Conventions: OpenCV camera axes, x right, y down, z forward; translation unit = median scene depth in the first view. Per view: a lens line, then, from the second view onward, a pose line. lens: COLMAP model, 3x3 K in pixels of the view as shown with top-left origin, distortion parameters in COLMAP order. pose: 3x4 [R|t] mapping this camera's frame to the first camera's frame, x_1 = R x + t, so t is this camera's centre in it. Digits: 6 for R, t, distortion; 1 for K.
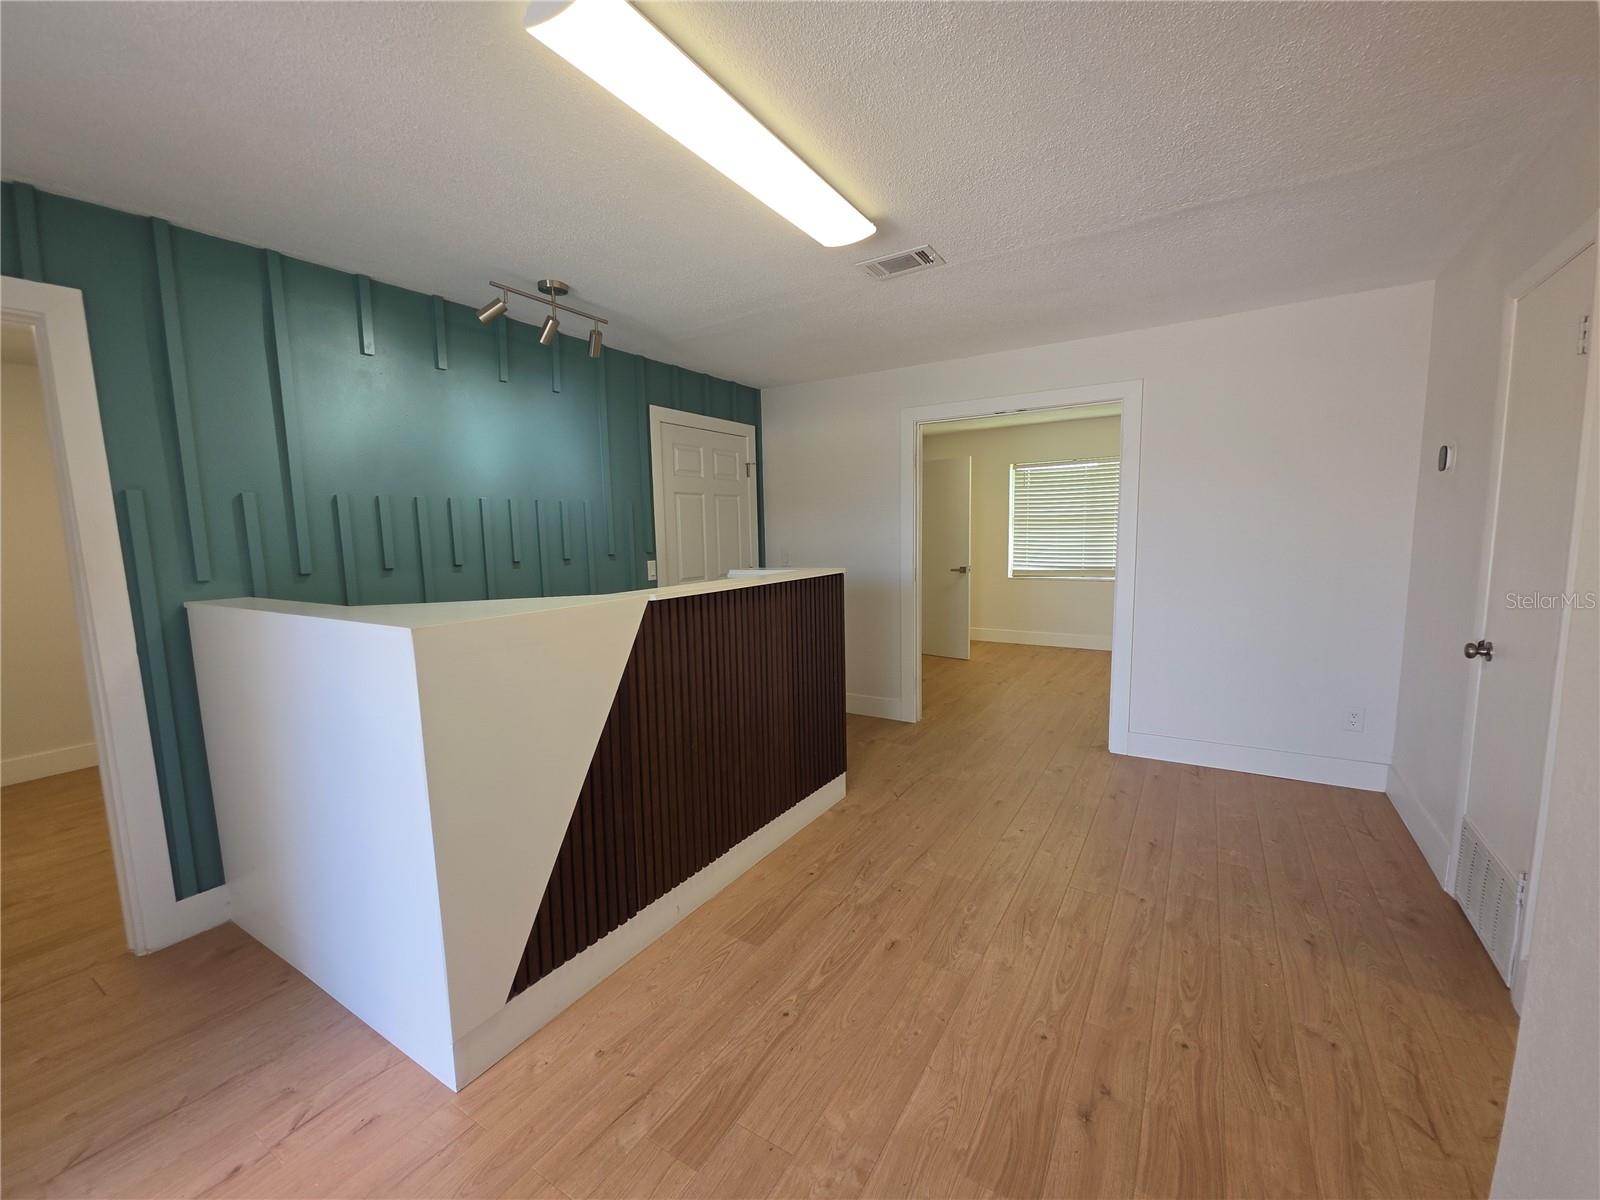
lens RADIAL K [[660.8, 0, 786.6], [0, 660.8, 600.5], [0, 0, 1]] dist [0.002177, -0.001155]
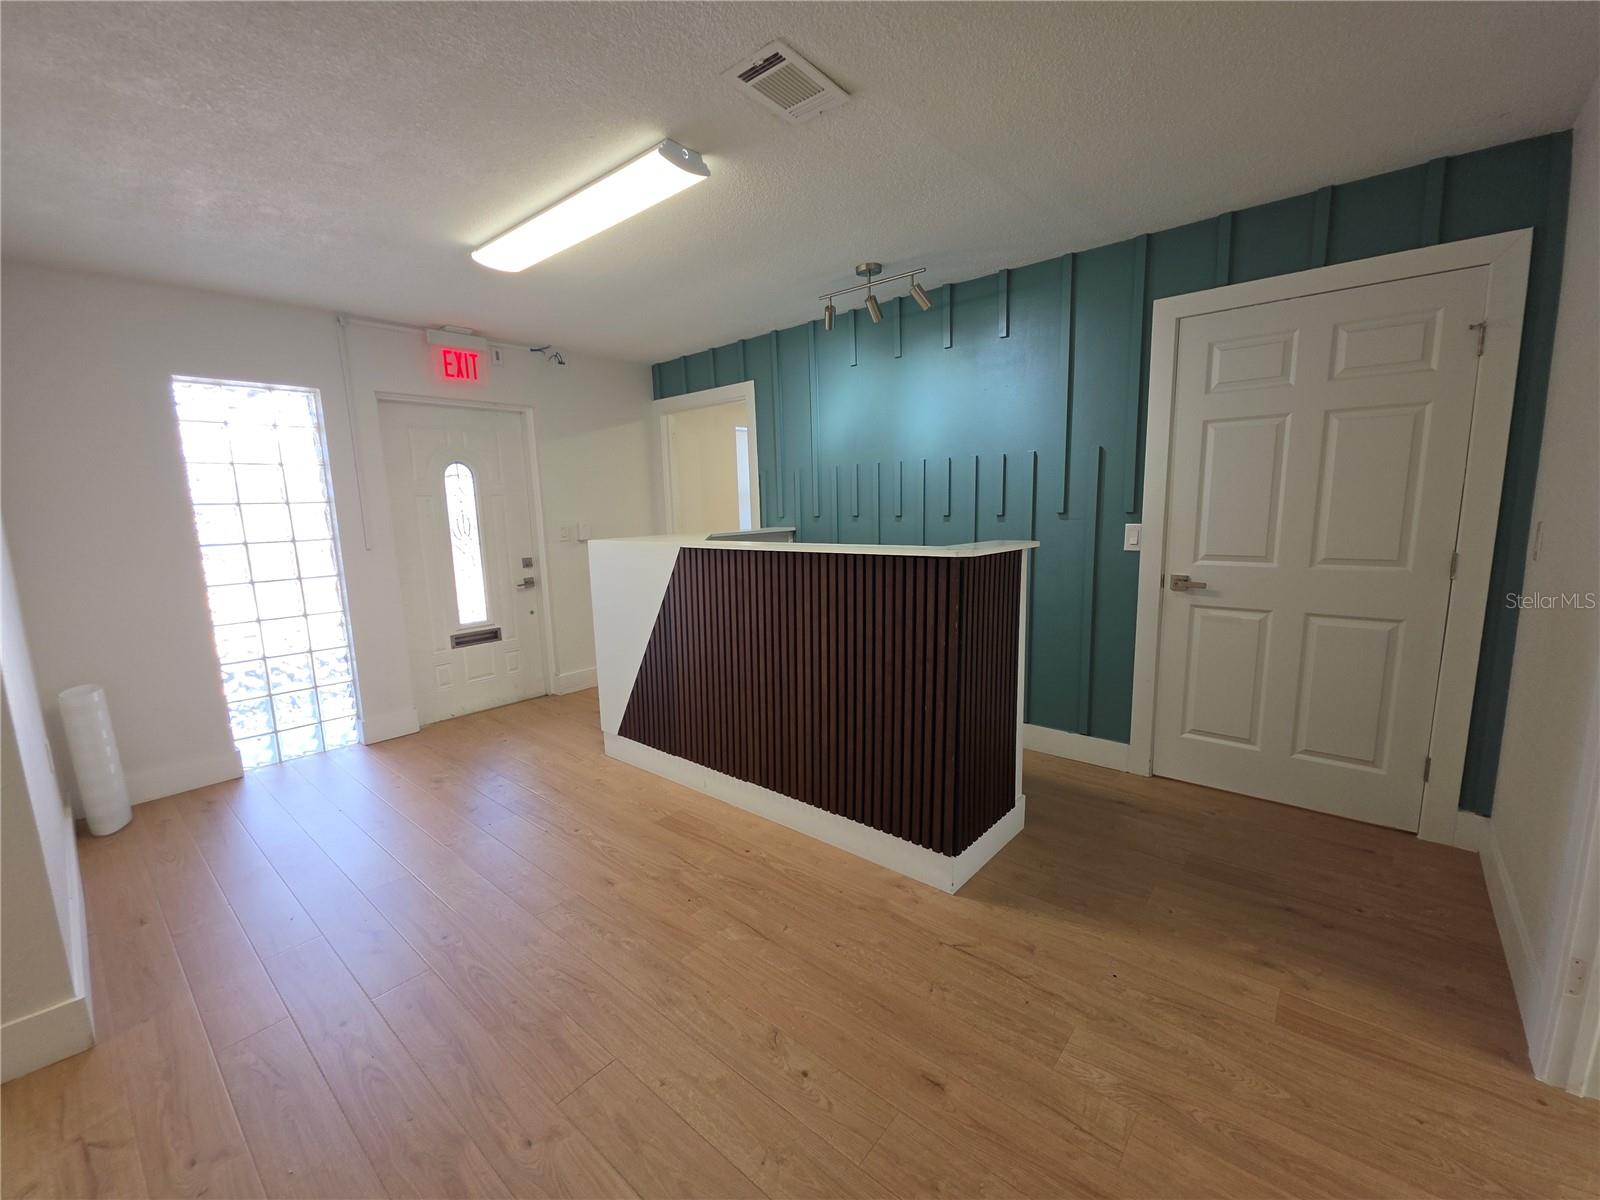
lens RADIAL K [[660.8, 0, 793.9], [0, 660.8, 602.2], [0, 0, 1]] dist [0.002177, -0.001155]
pose [[-0.146503, 0.175341, -0.973546, 0.864155], [-0.077602, 0.979095, 0.188018, -0.125942], [0.986162, 0.103094, -0.129833, 1.099087]]
